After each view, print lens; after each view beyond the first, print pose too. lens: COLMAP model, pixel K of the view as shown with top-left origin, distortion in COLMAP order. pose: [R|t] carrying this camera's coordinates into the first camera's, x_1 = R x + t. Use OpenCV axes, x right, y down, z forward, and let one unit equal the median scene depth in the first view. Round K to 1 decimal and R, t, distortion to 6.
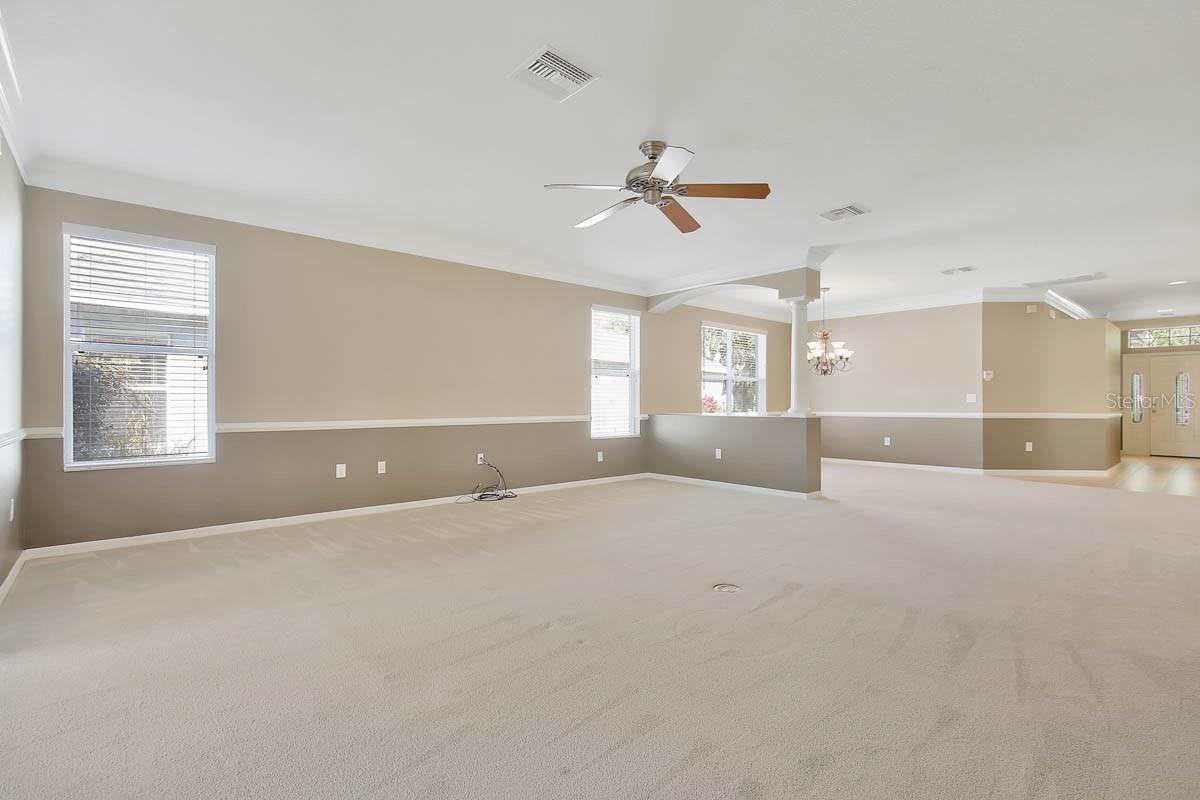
lens RADIAL K [[551.0, 0, 617.9], [0, 551.0, 400.2], [0, 0, 1]] dist [0.005261, -0.001684]
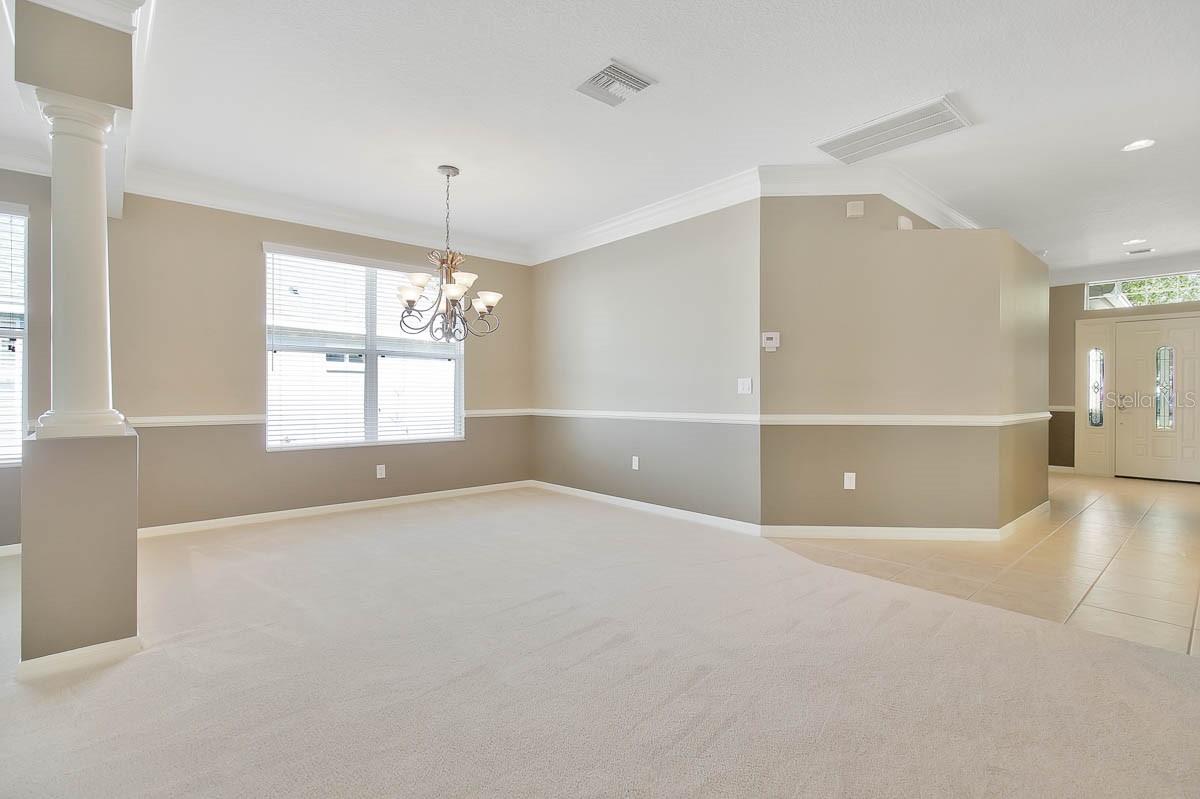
lens RADIAL K [[551.0, 0, 630.5], [0, 551.0, 399.5], [0, 0, 1]] dist [0.005261, -0.001684]
pose [[0.999990, -0.001039, 0.004357, 0.477436], [0.000979, 0.999908, 0.013543, 0.001709], [-0.004371, -0.013539, 0.999899, 0.434856]]
